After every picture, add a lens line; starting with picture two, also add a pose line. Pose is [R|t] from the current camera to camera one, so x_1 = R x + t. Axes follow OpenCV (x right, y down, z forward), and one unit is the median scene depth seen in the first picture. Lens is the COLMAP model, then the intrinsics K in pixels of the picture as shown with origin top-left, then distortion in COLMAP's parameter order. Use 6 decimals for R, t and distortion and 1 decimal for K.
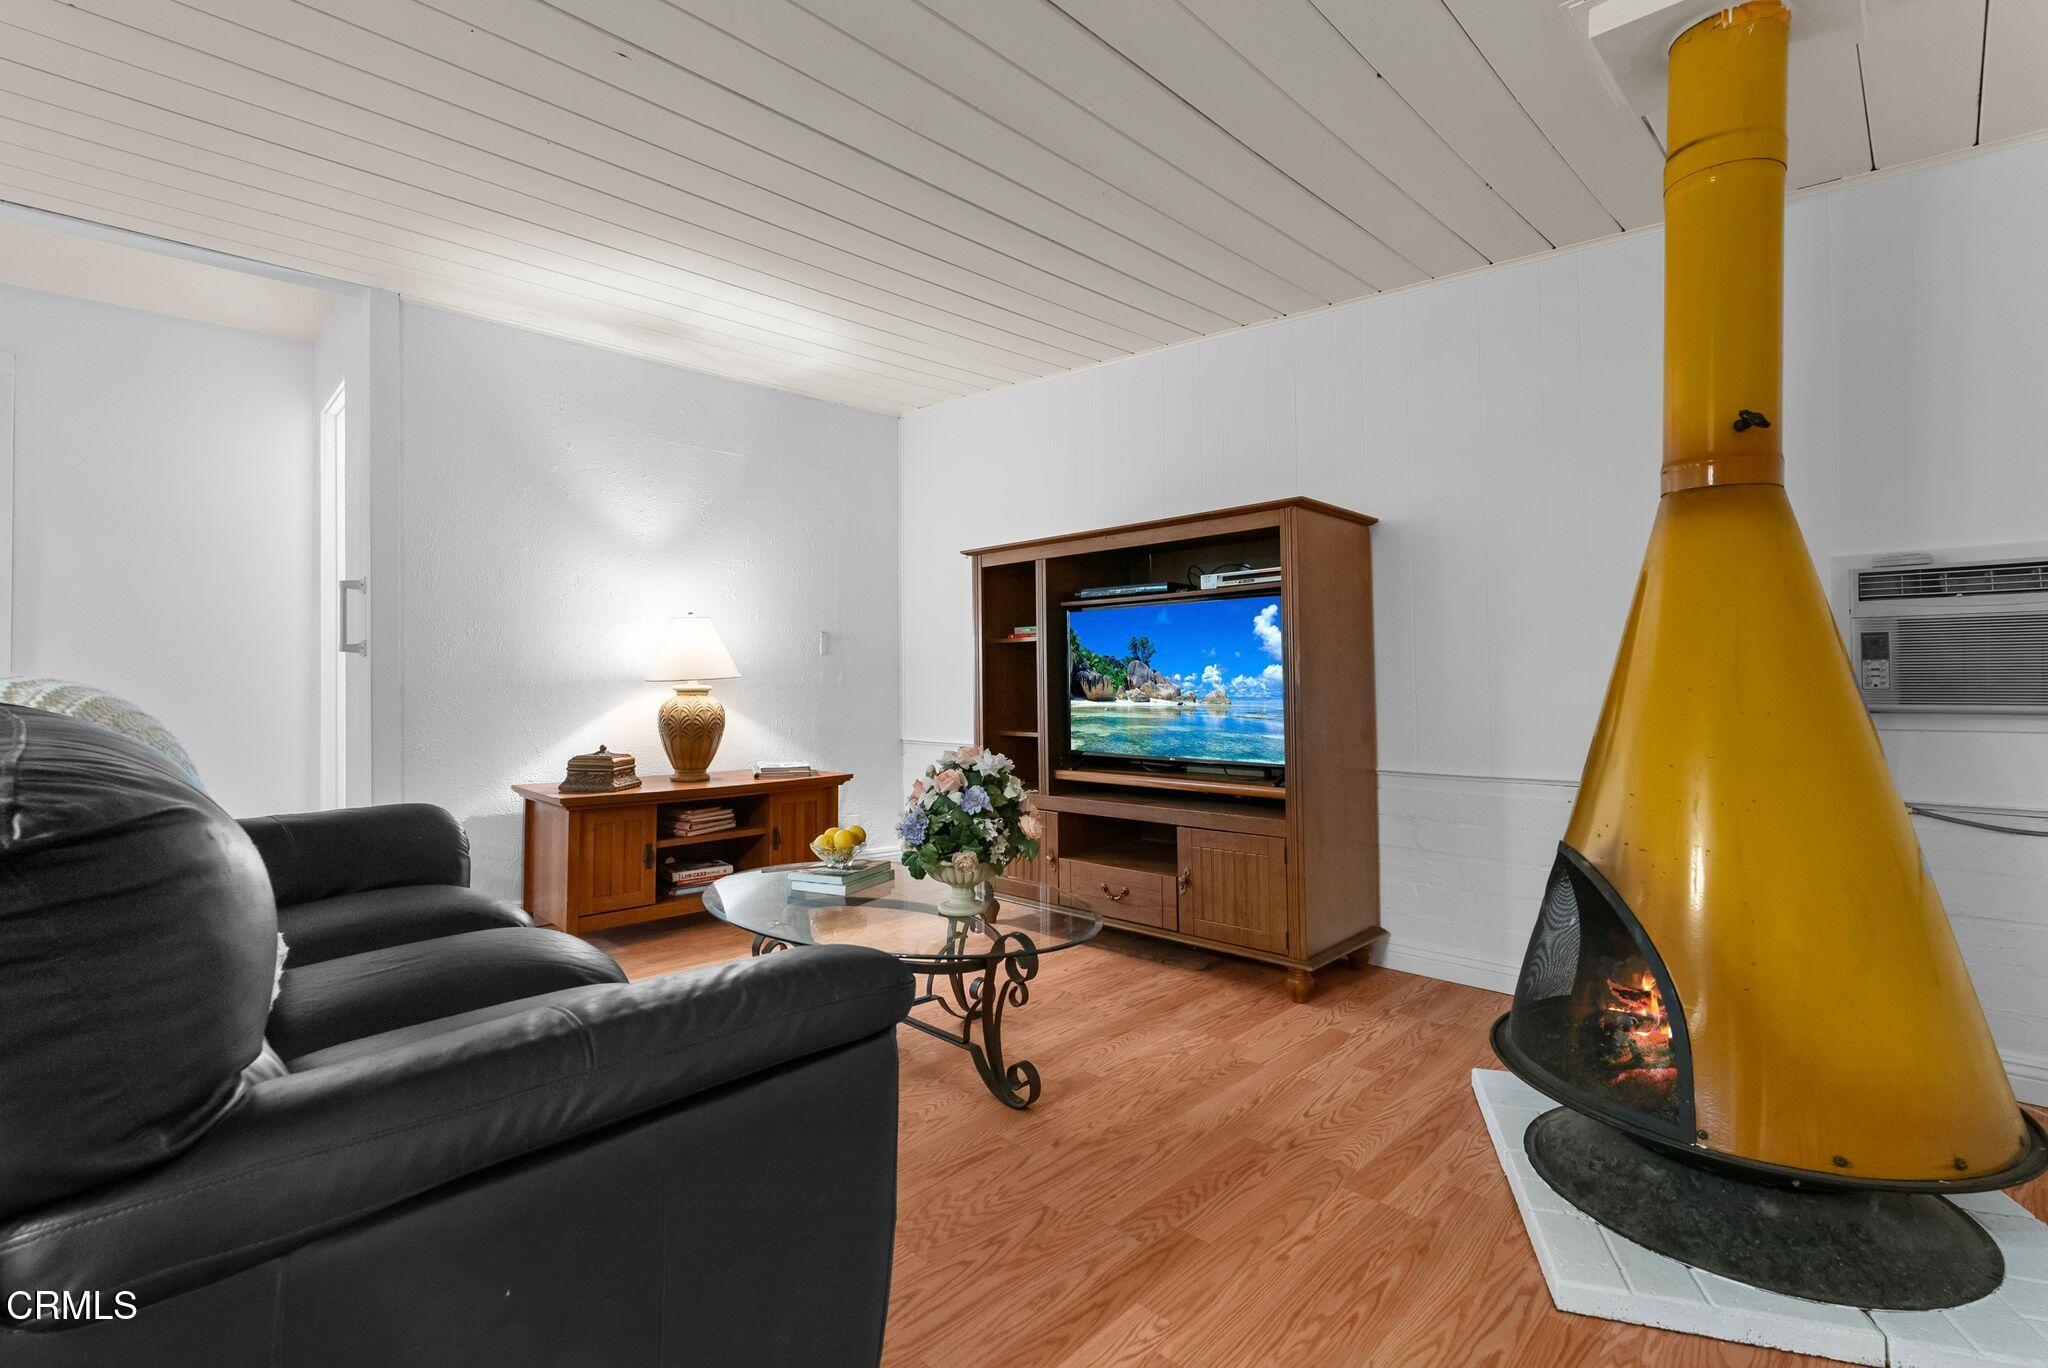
lens RADIAL K [[921.9, 0, 1024.8], [0, 921.9, 691.0], [0, 0, 1]] dist [-0.004160, -0.000420]
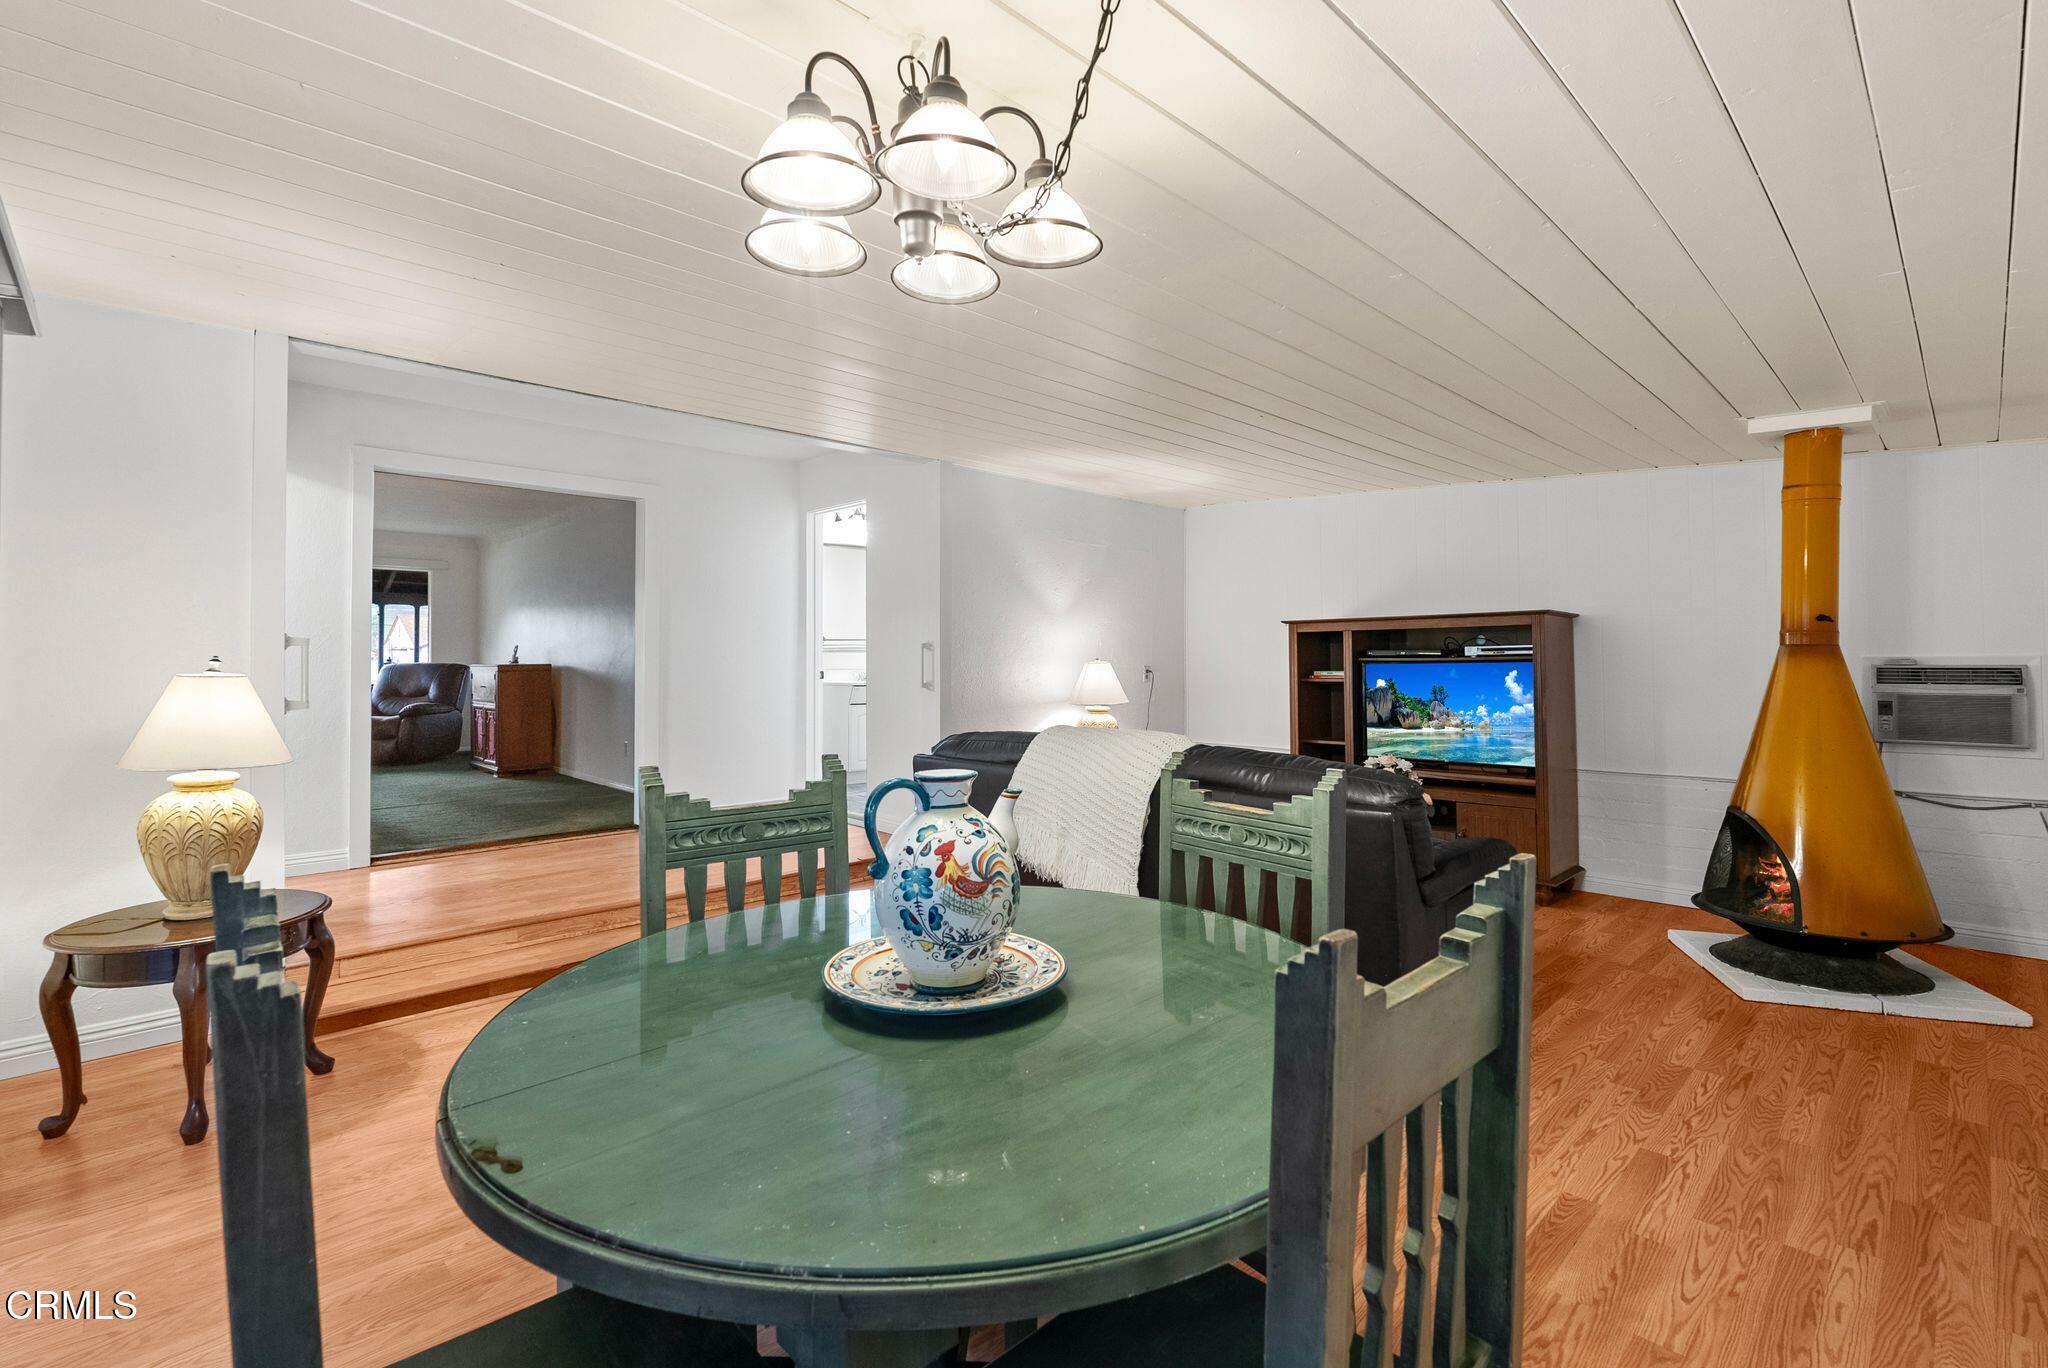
lens RADIAL K [[915.1, 0, 1035.8], [0, 915.1, 671.1], [0, 0, 1]] dist [-0.005571, 0.000161]
pose [[0.999764, 0.009310, -0.019644, -0.604154], [-0.009491, 0.999913, -0.009170, -0.070139], [0.019557, 0.009355, 0.999765, -0.698634]]
